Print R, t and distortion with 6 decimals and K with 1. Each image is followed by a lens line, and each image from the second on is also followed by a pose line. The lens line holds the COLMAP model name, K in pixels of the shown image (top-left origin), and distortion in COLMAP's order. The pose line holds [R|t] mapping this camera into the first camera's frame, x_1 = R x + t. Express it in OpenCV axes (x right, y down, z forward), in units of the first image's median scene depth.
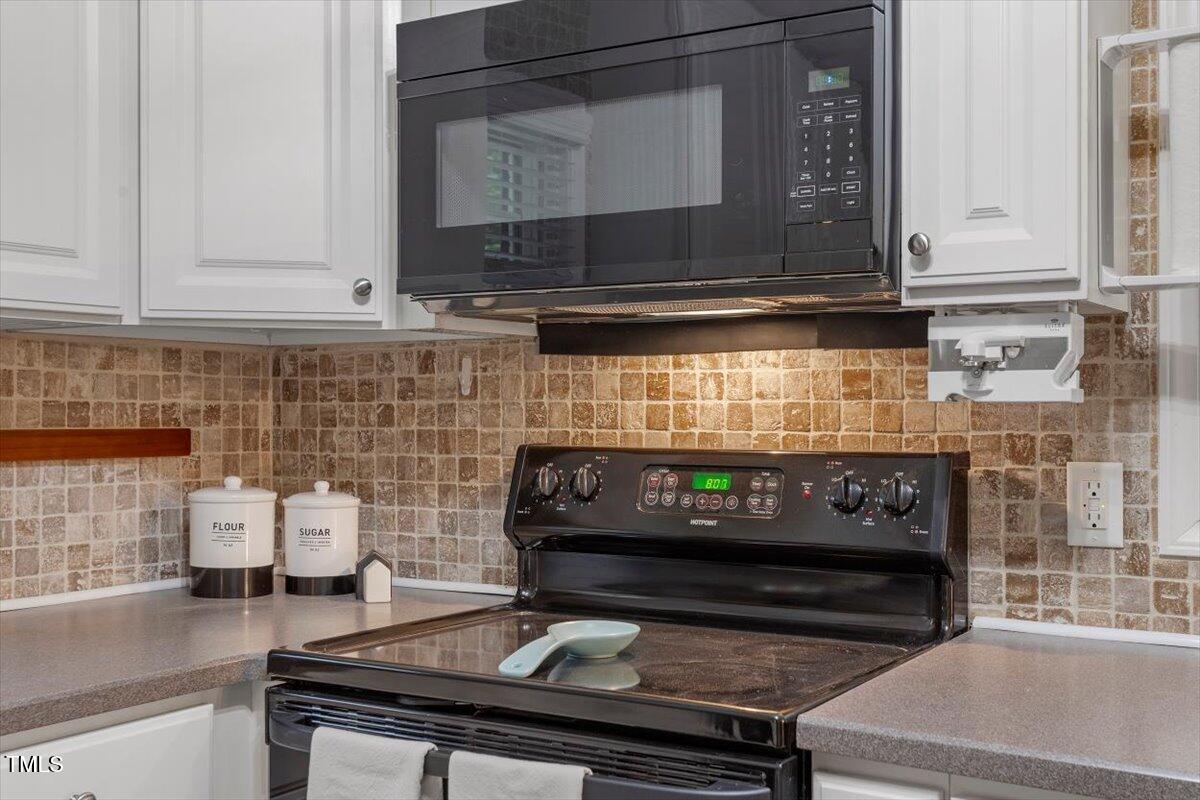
lens RADIAL K [[1315.9, 0, 601.1], [0, 1315.9, 413.3], [0, 0, 1]] dist [0.002188, 0.002207]
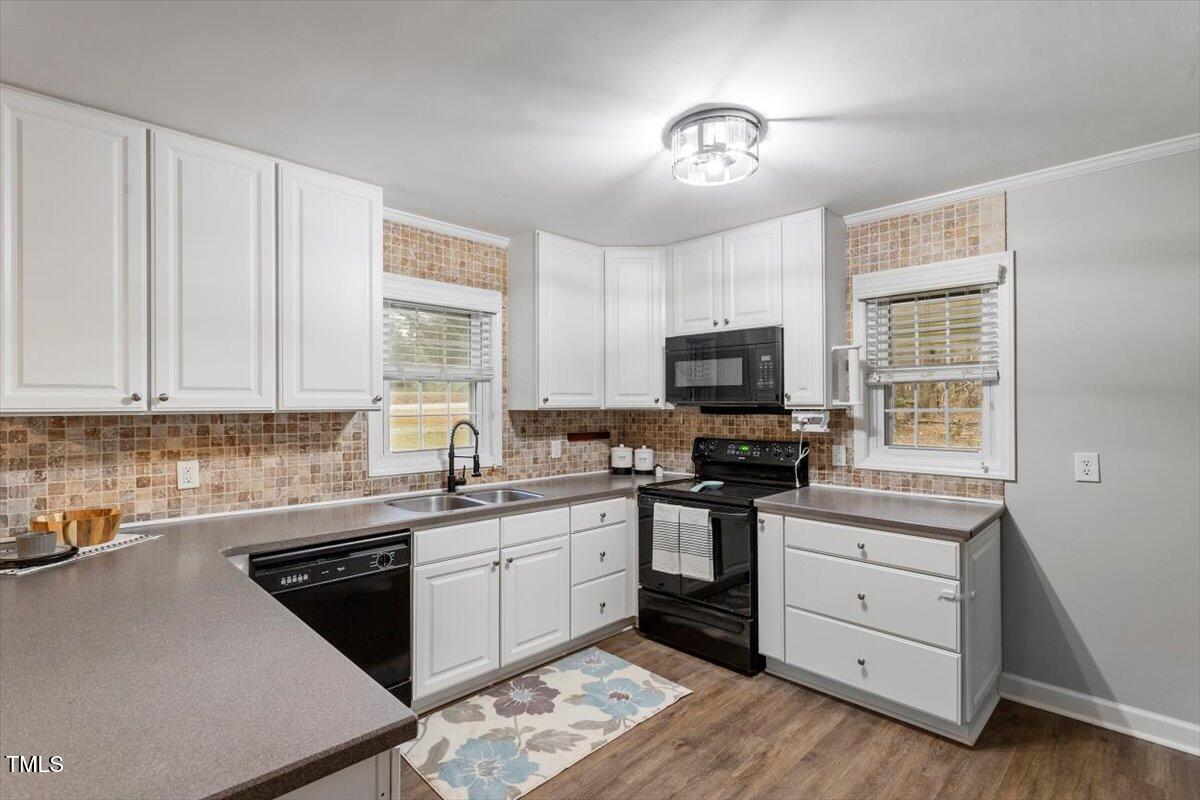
lens RADIAL K [[569.4, 0, 602.6], [0, 569.4, 403.9], [0, 0, 1]] dist [0.001436, 0.000919]
pose [[0.973889, -0.004577, -0.226978, 0.056286], [0.003338, 0.999977, -0.005844, -0.069061], [0.226999, 0.004934, 0.973882, -0.739268]]
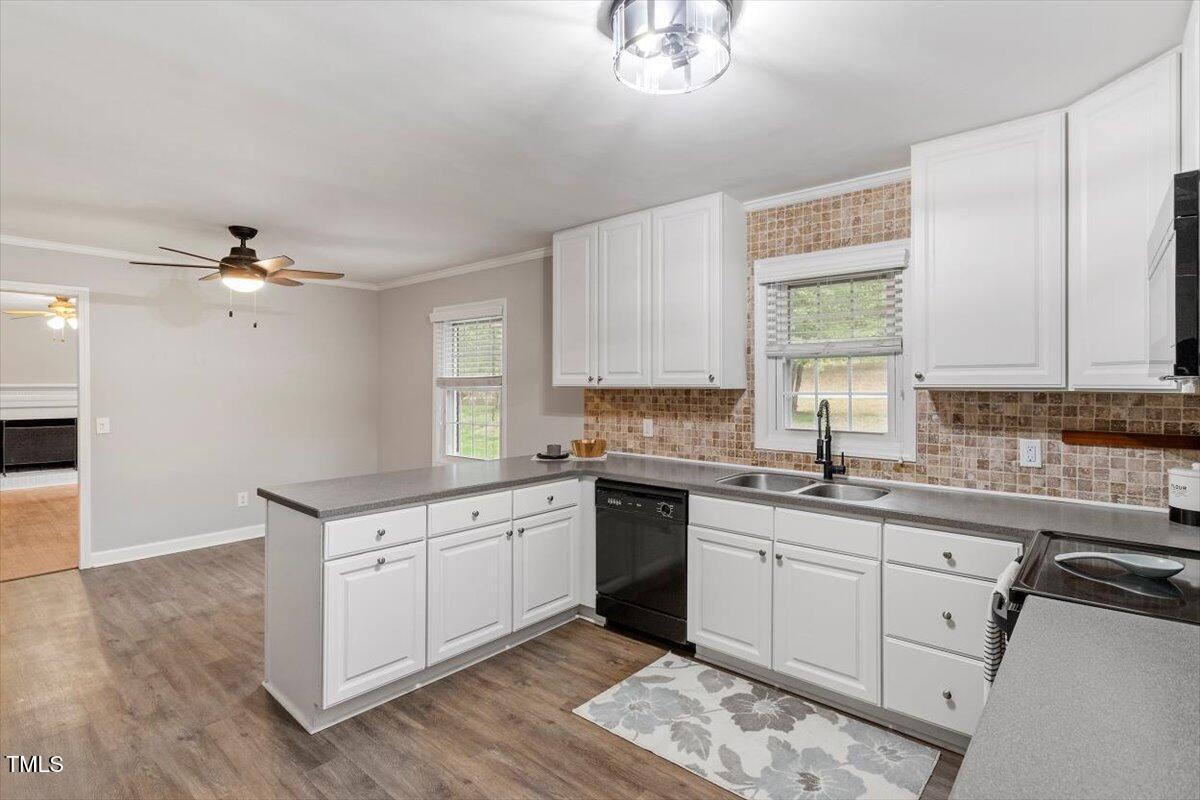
lens RADIAL K [[577.0, 0, 601.0], [0, 577.0, 382.0], [0, 0, 1]] dist [0.000910, 0.000414]
pose [[-0.154423, -0.005081, -0.987992, 0.767495], [-0.003135, 0.999984, -0.004653, -0.071094], [0.988000, 0.002379, -0.154437, 0.288018]]
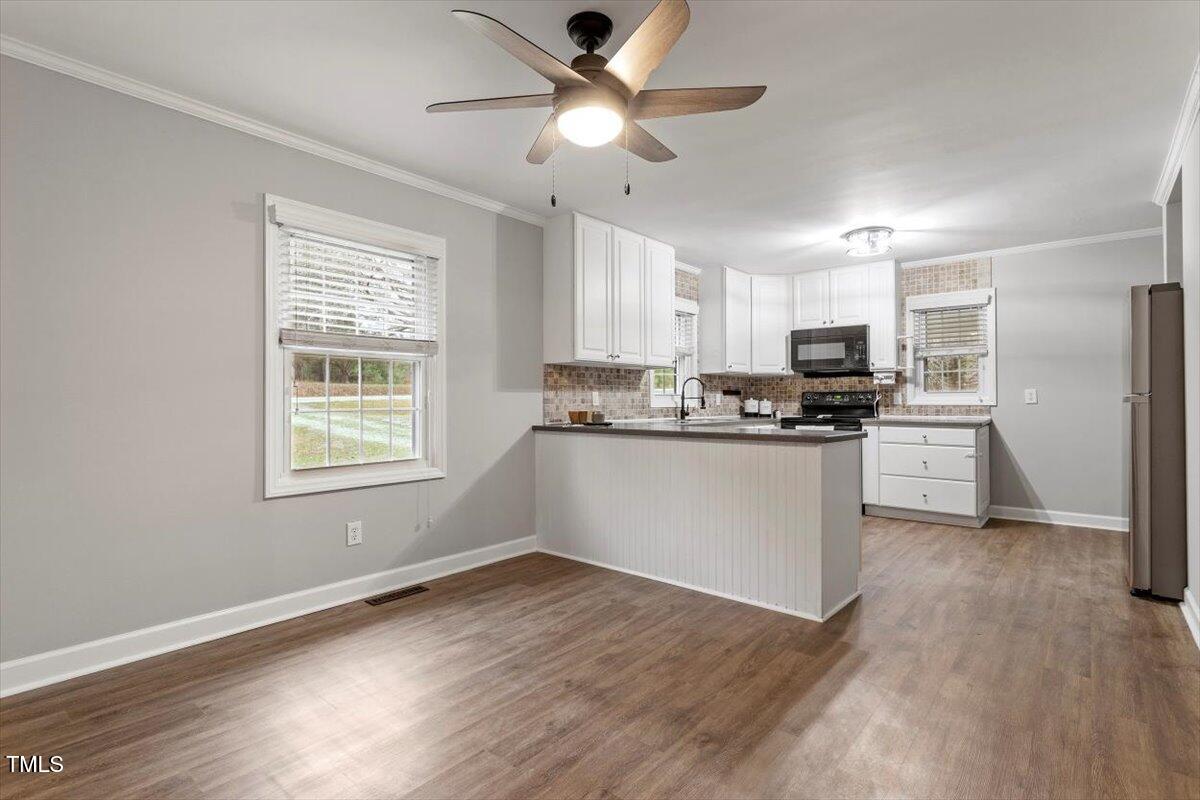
lens RADIAL K [[582.5, 0, 600.8], [0, 582.5, 396.8], [0, 0, 1]] dist [0.002919, 0.000720]
pose [[0.989855, -0.004792, -0.142002, -0.652220], [0.003333, 0.999939, -0.010507, 0.075459], [0.142044, 0.009927, 0.989811, -1.999242]]
